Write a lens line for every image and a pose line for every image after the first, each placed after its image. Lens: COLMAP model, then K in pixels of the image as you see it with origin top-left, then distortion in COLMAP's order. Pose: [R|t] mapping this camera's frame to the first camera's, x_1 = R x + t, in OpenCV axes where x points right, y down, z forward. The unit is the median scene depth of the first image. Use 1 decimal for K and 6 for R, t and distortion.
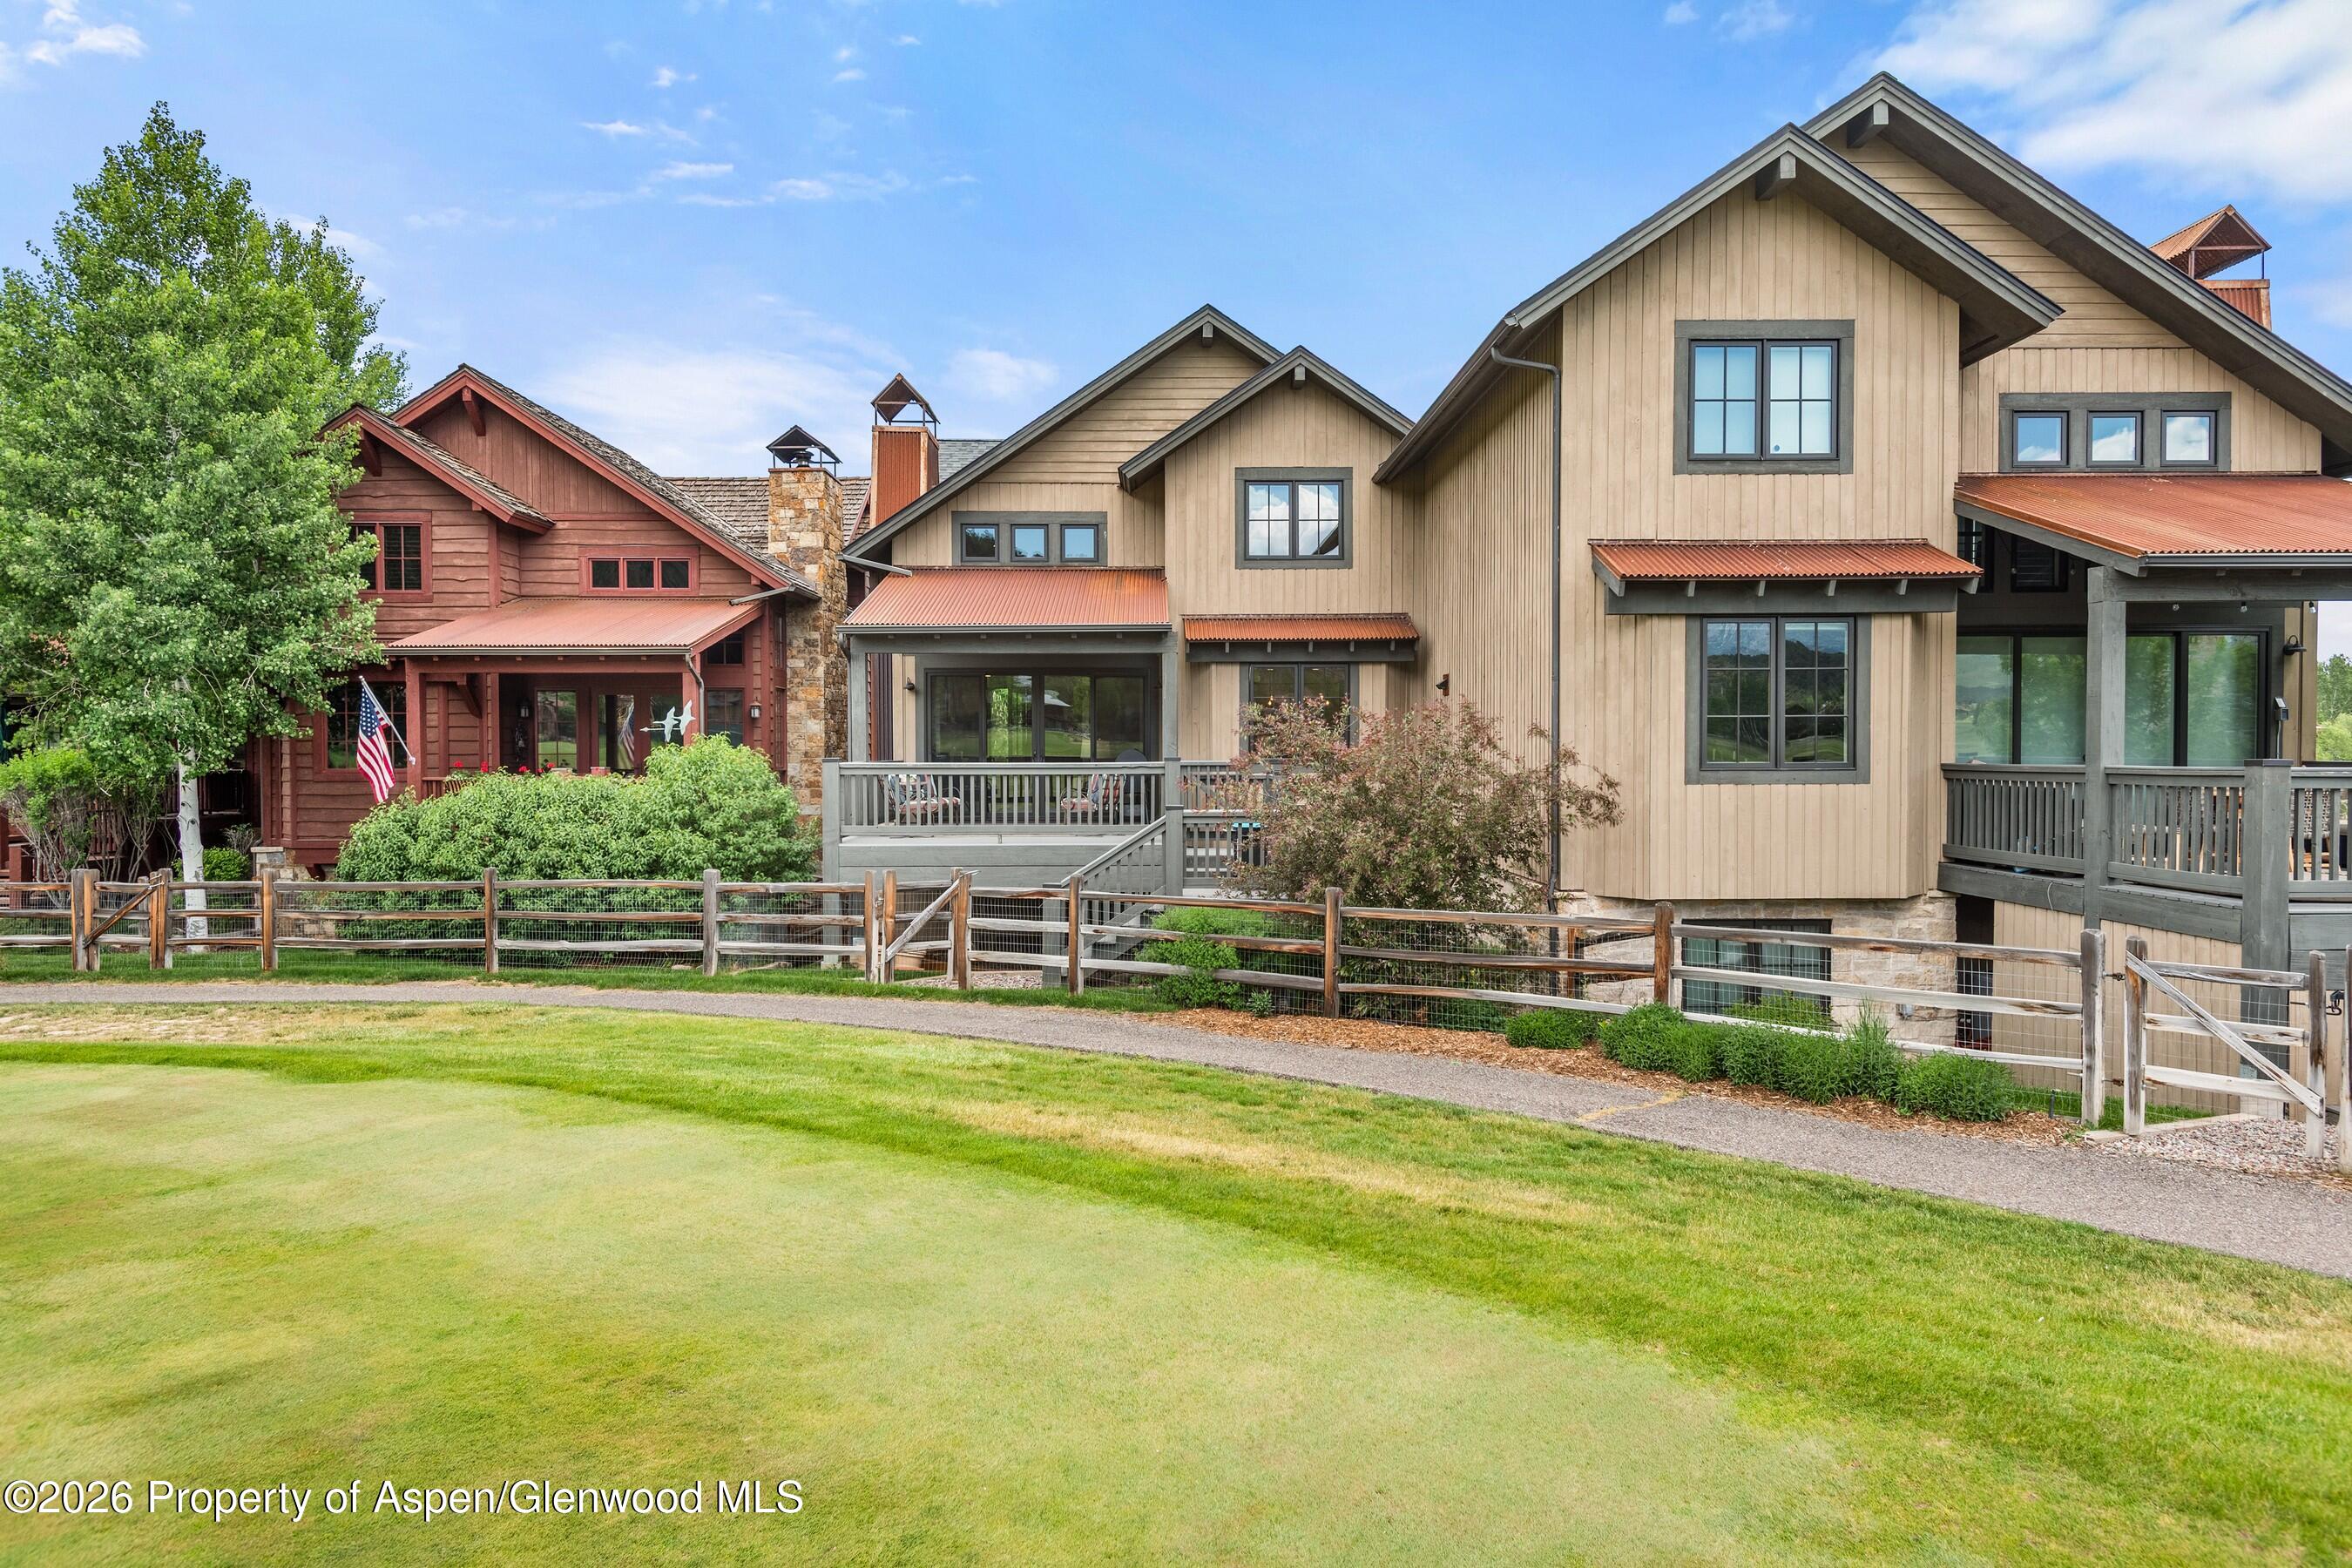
lens RADIAL K [[1479.5, 0, 1179.6], [0, 1479.5, 773.9], [0, 0, 1]] dist [0.038165, -0.027737]
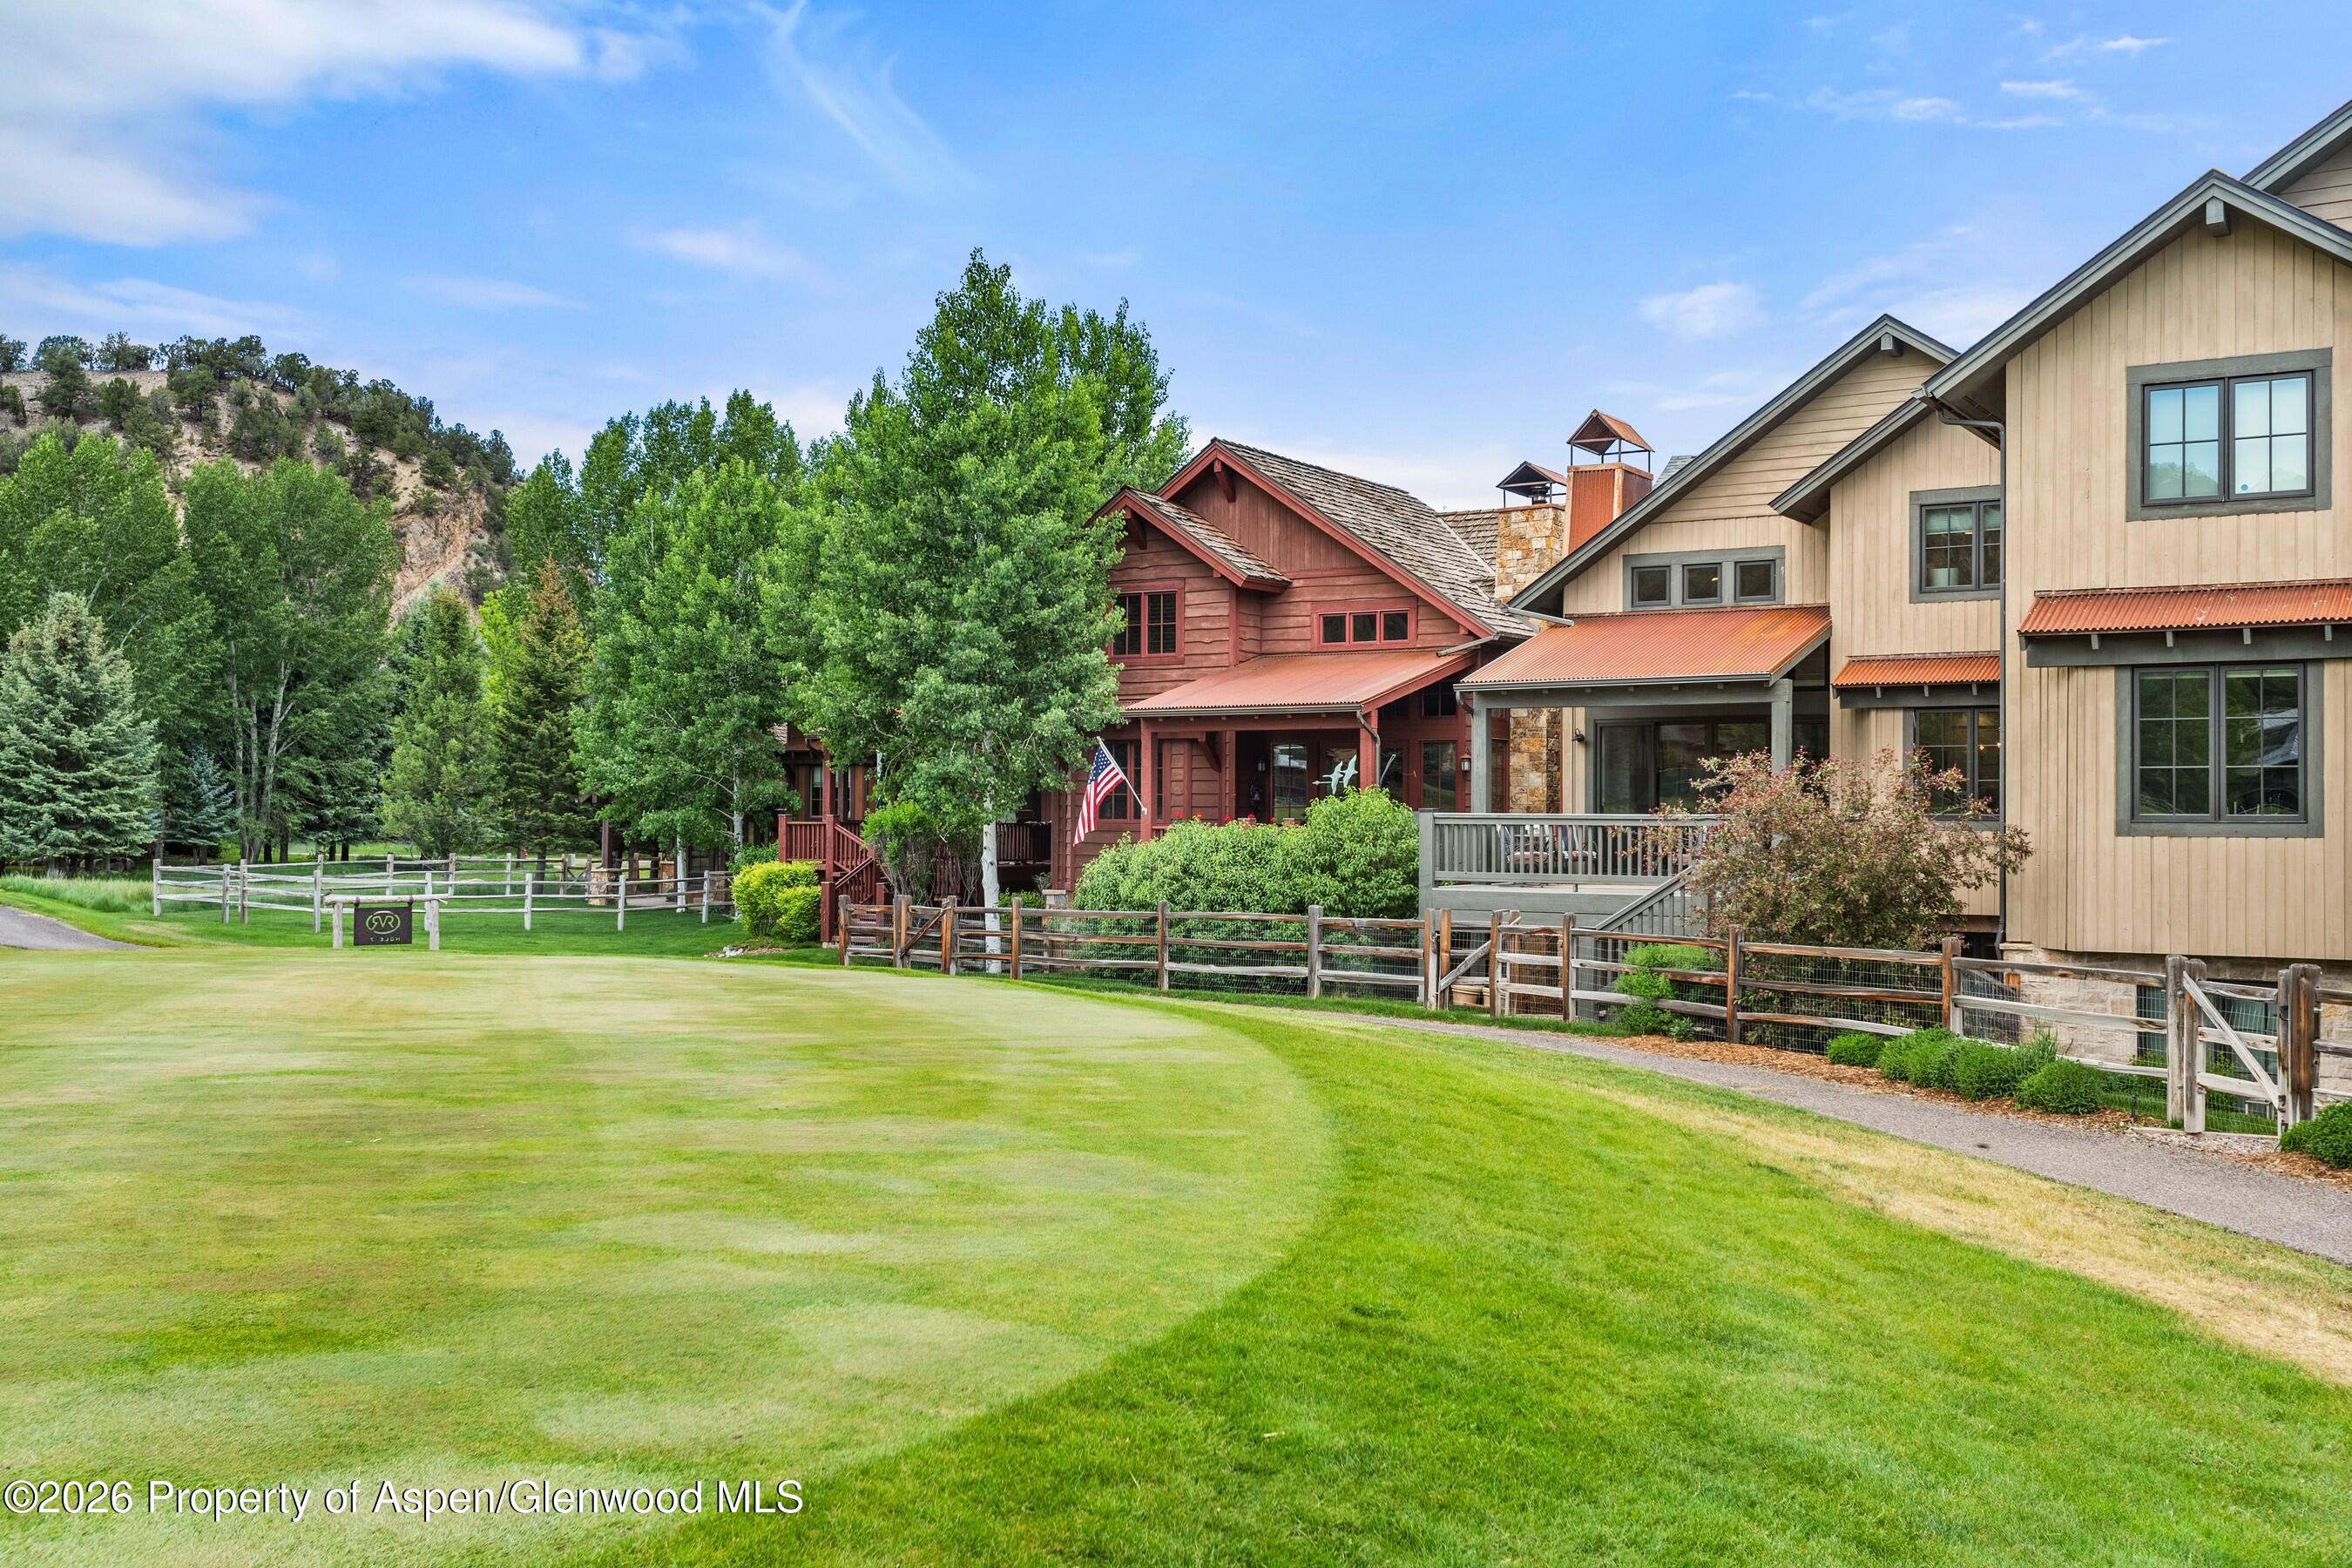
lens RADIAL K [[2235.4, 0, 1176.0], [0, 2235.4, 784.0], [0, 0, 1]] dist [0.084230, -0.235166]
pose [[0.841577, -0.000969, -0.540136, 0.434782], [-0.015335, 0.999552, -0.025686, 0.014214], [0.539919, 0.029900, 0.841186, -0.419295]]
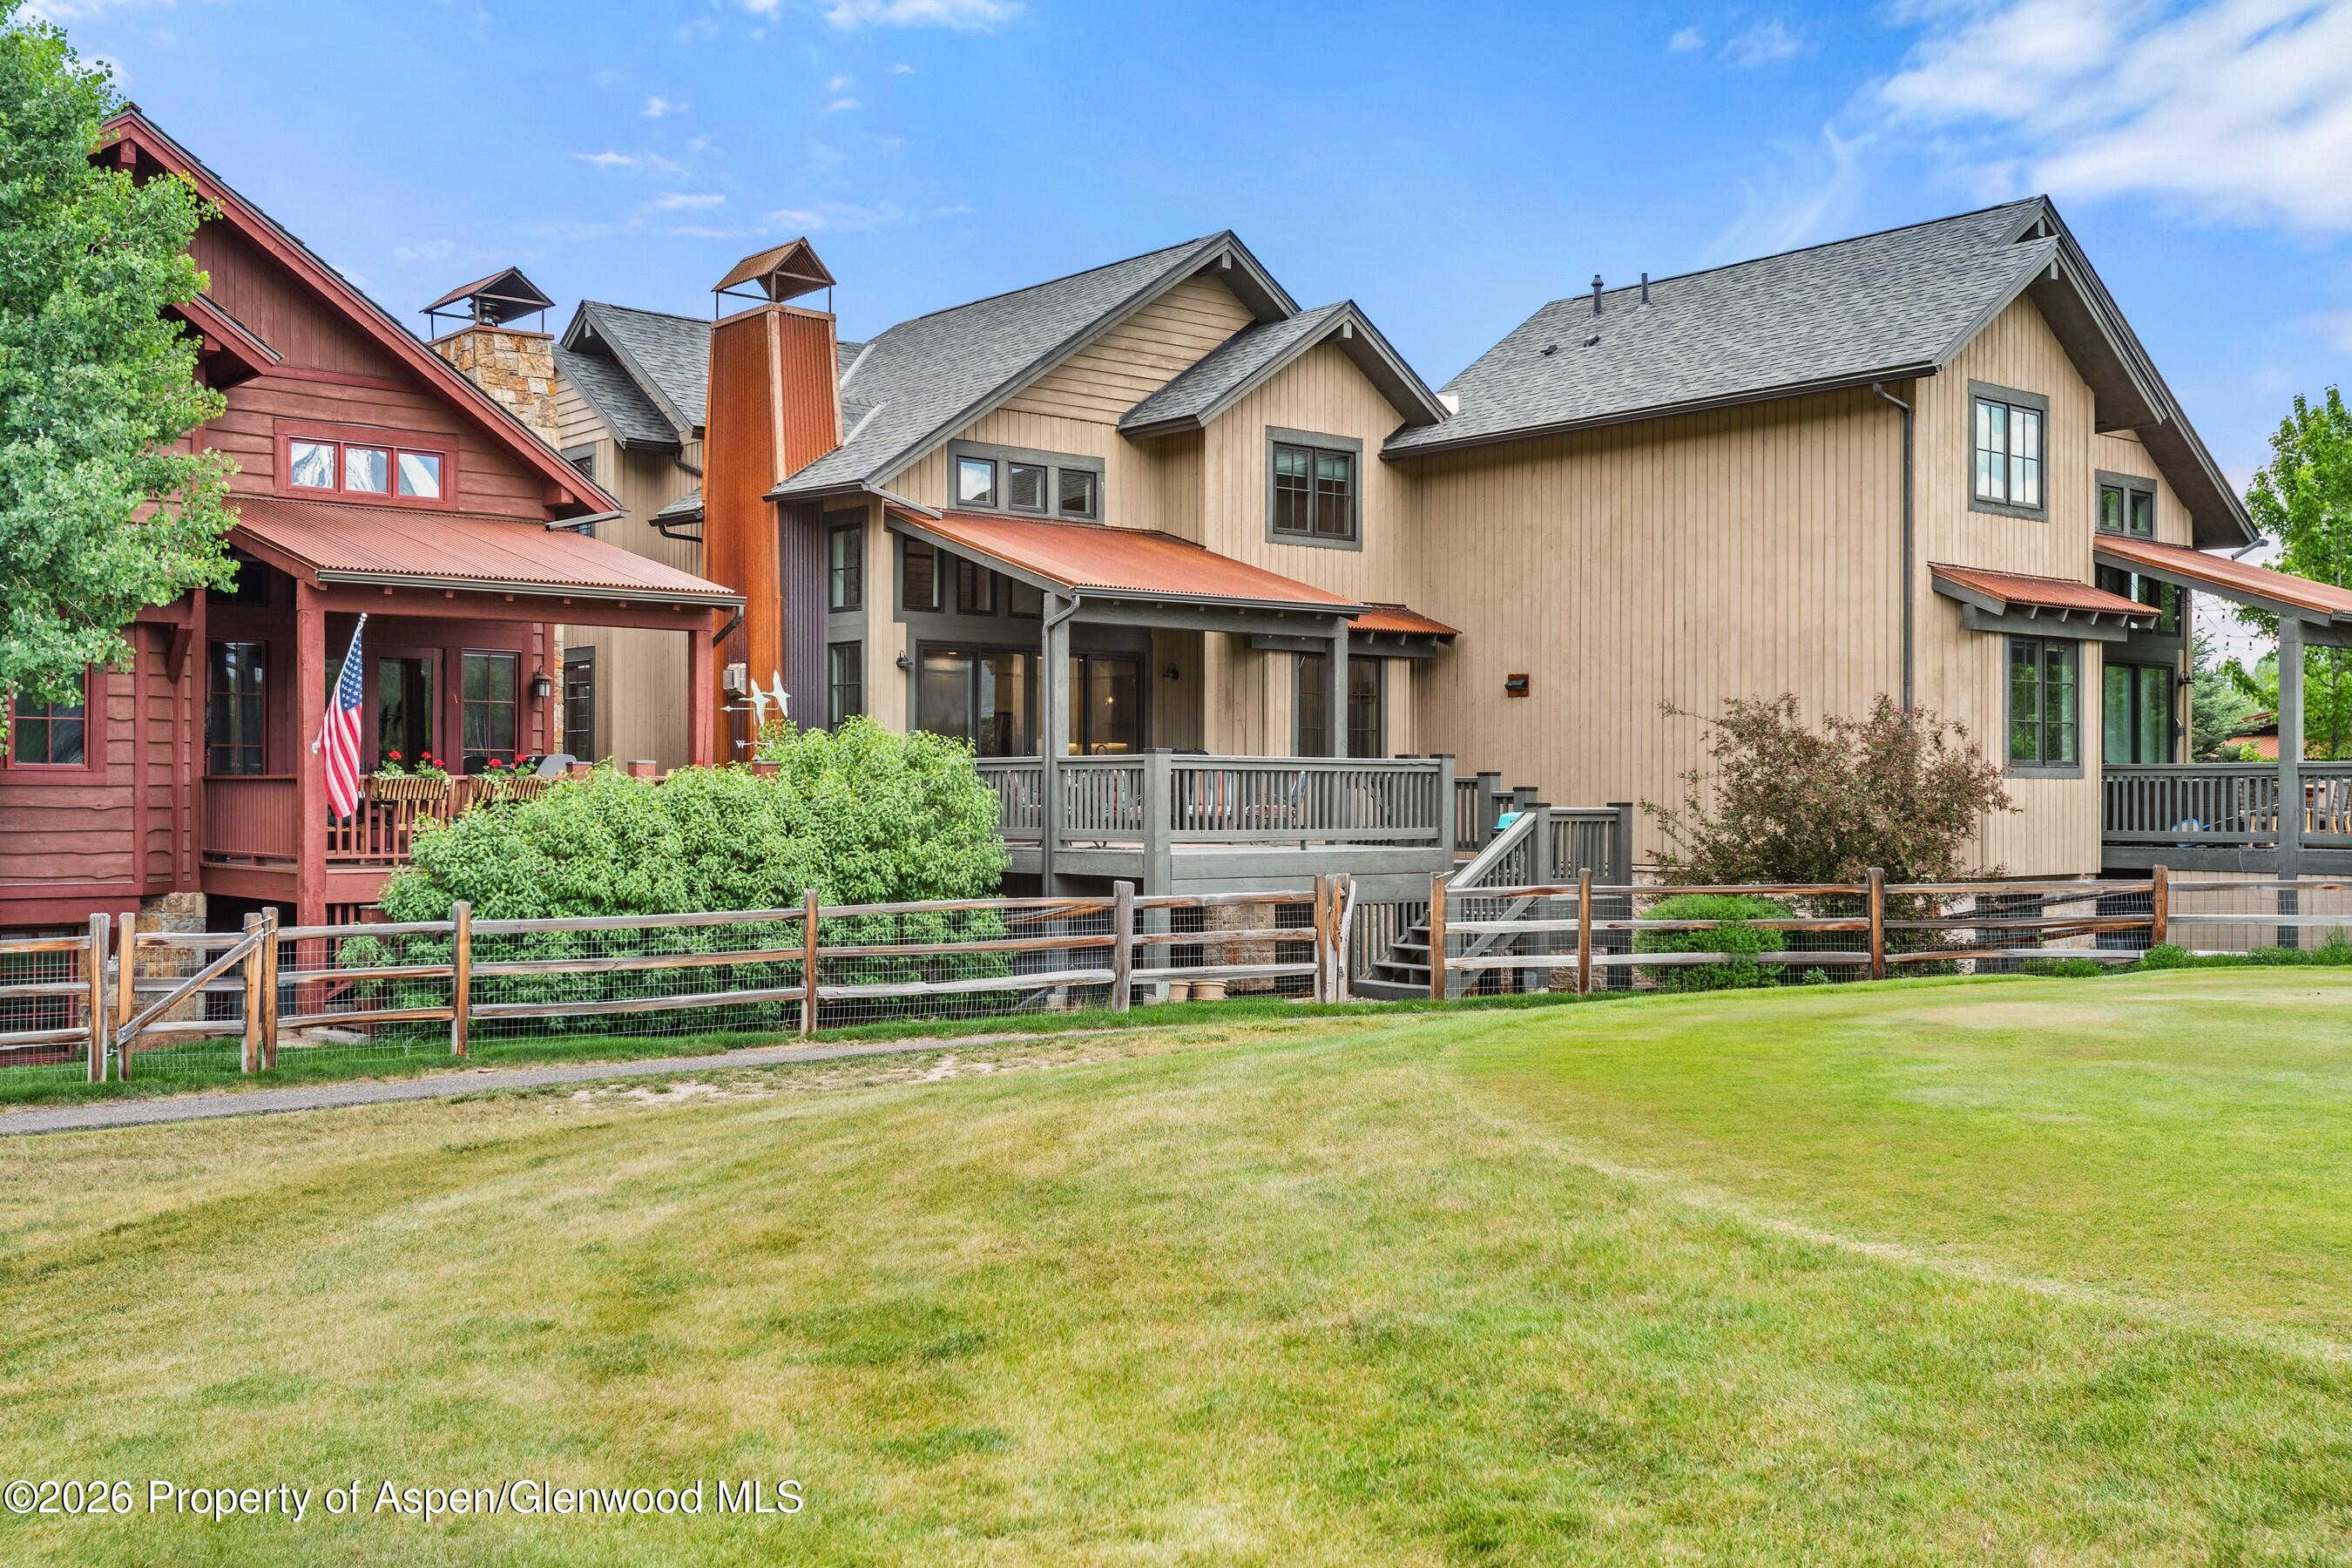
lens RADIAL K [[2235.4, 0, 1176.0], [0, 2235.4, 784.0], [0, 0, 1]] dist [0.084230, -0.235166]
pose [[0.777143, 0.007341, 0.629281, -0.890968], [0.005596, 0.999812, -0.018574, 0.028323], [-0.629299, 0.017956, 0.776956, 0.024401]]
